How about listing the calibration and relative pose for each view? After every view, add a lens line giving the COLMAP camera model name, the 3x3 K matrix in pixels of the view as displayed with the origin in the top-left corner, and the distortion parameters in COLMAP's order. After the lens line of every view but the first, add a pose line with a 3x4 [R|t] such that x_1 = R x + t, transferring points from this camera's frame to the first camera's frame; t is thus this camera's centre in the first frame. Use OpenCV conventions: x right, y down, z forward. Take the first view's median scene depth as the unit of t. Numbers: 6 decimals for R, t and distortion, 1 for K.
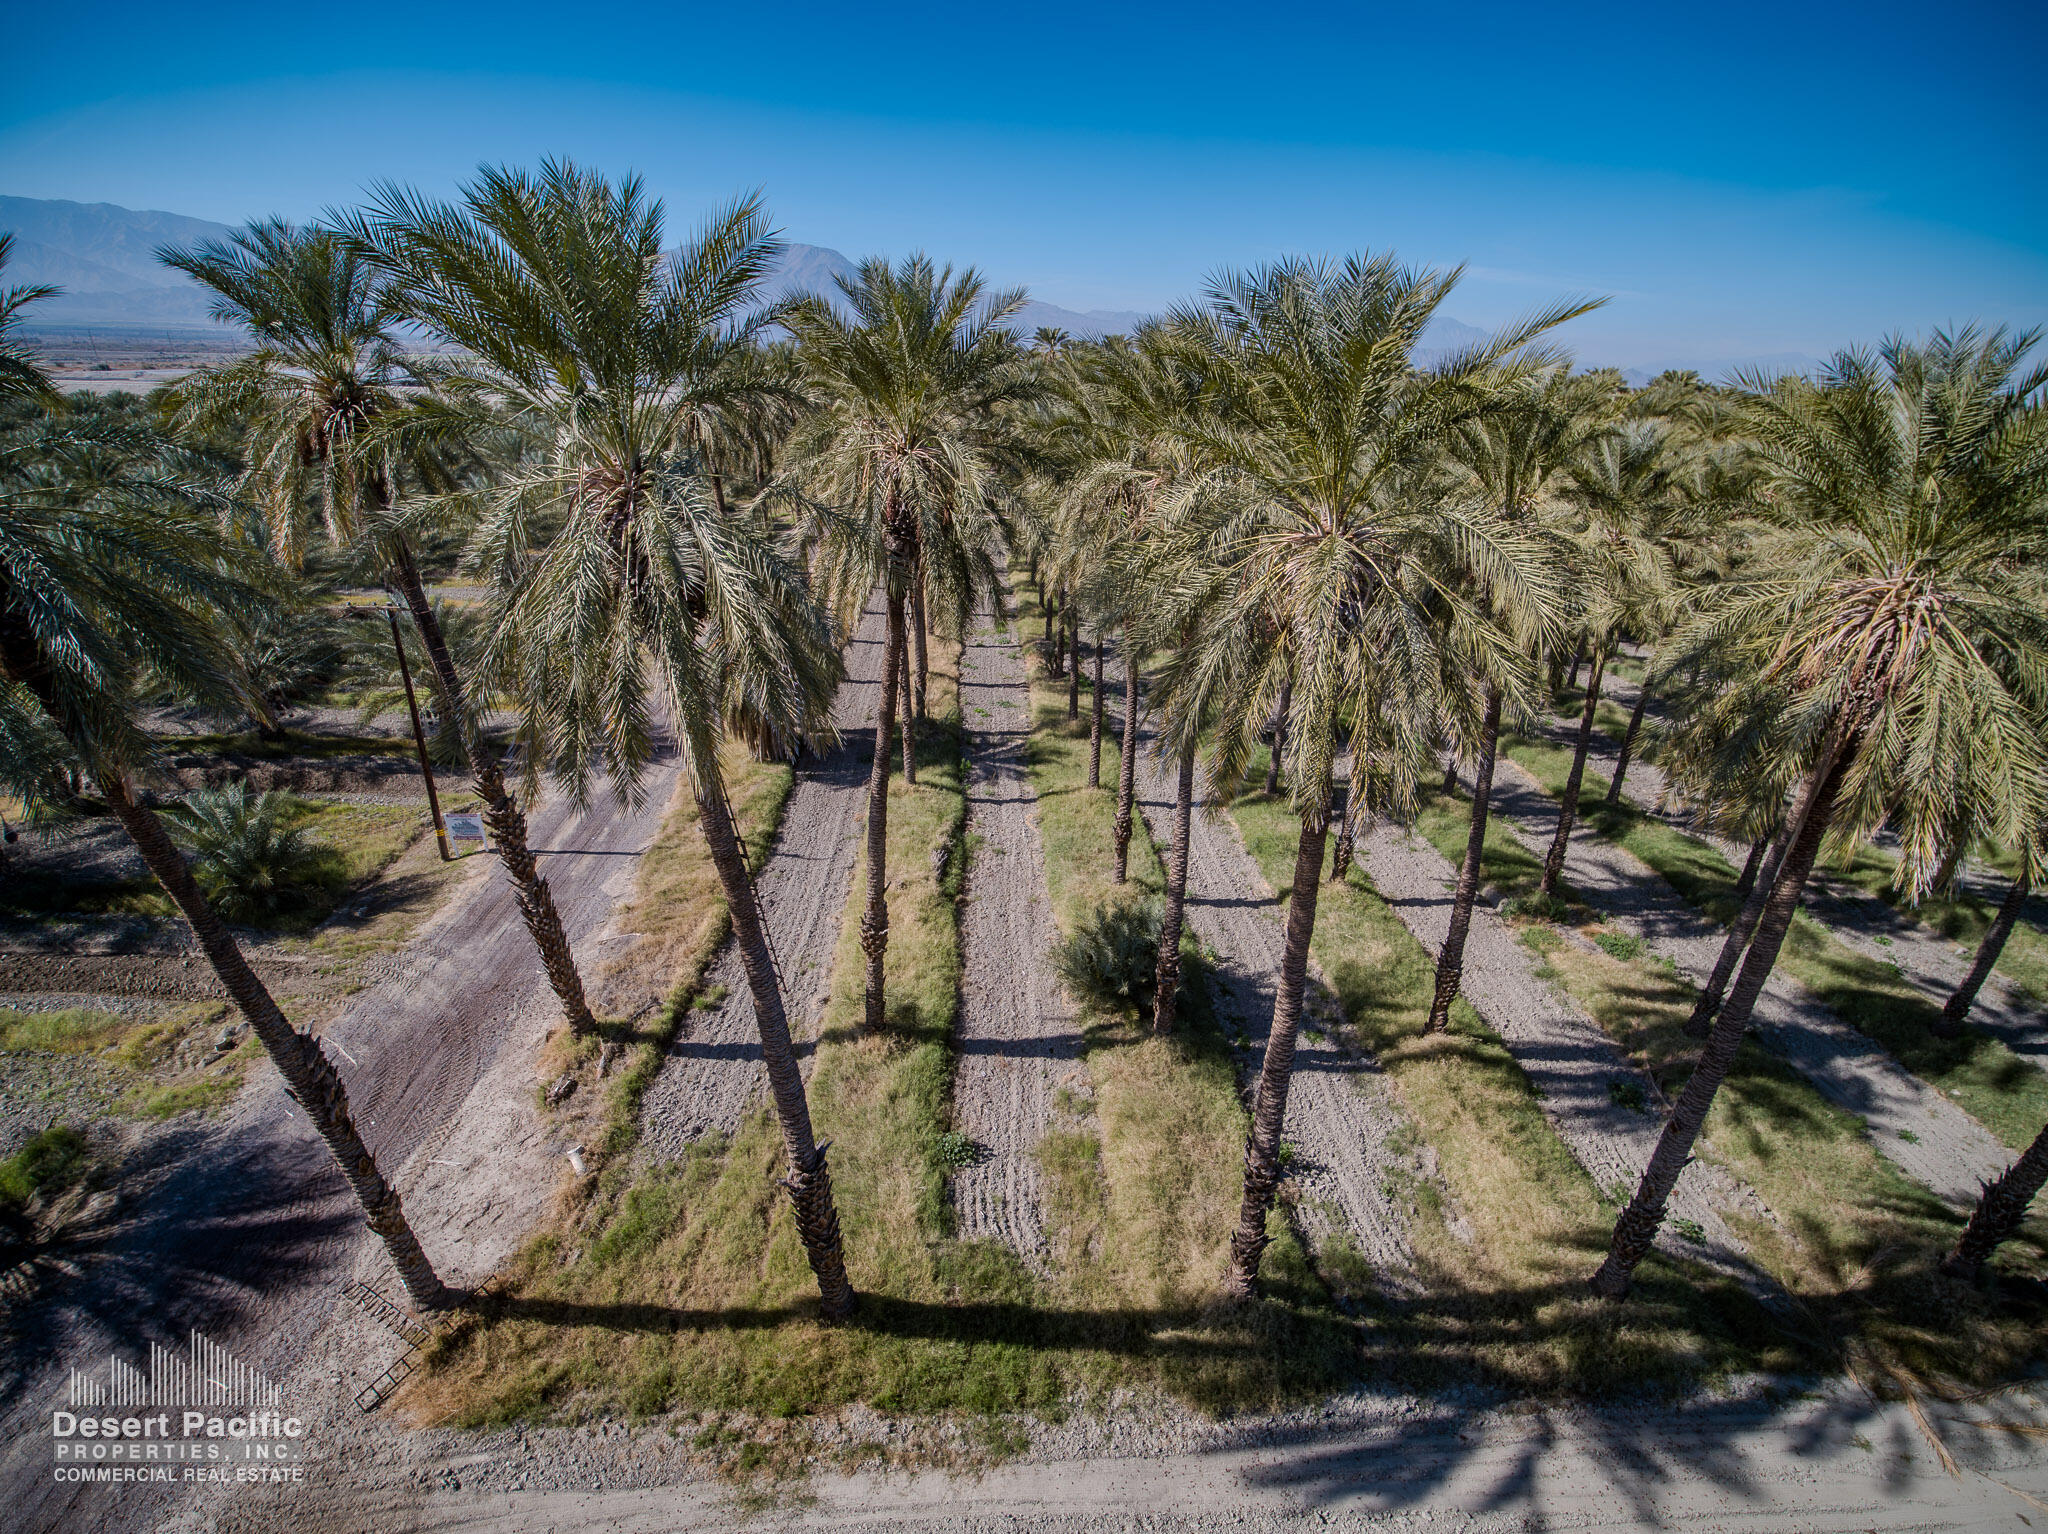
lens RADIAL K [[920.2, 0, 1024.2], [0, 920.2, 766.9], [0, 0, 1]] dist [-0.024417, 0.001749]
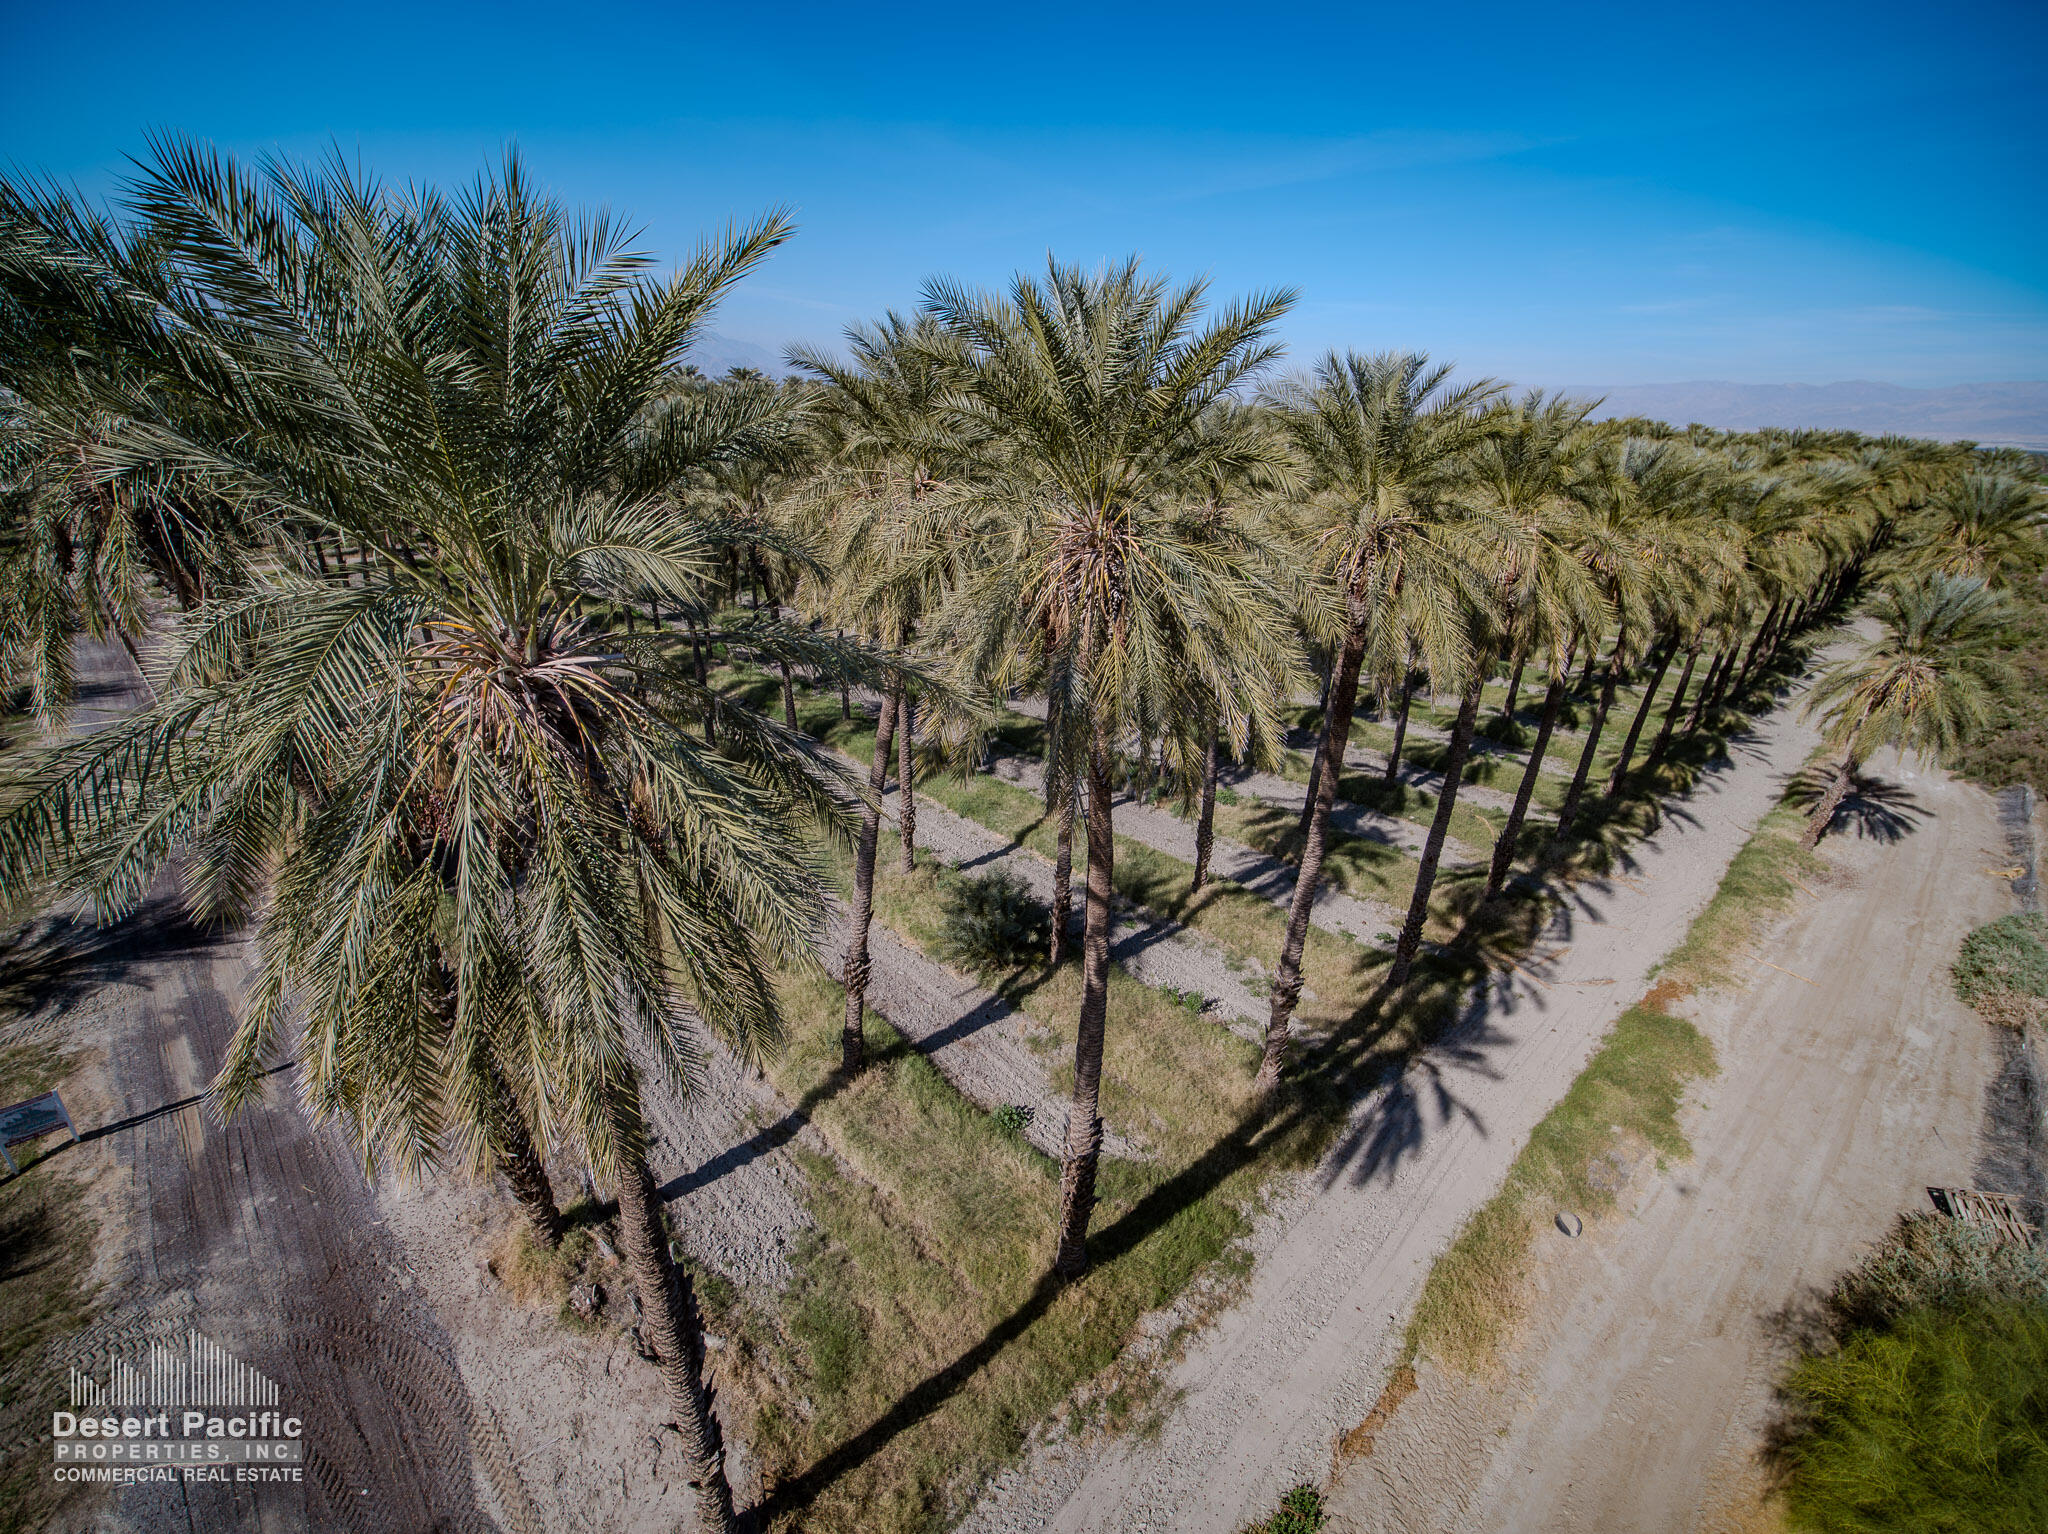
lens RADIAL K [[920.2, 0, 1016.5], [0, 920.2, 739.0], [0, 0, 1]] dist [-0.024417, 0.001749]
pose [[0.750069, -0.234569, 0.618363, -0.727143], [0.252629, 0.965708, 0.059894, -0.094739], [-0.611207, 0.111292, 0.783607, 0.100326]]
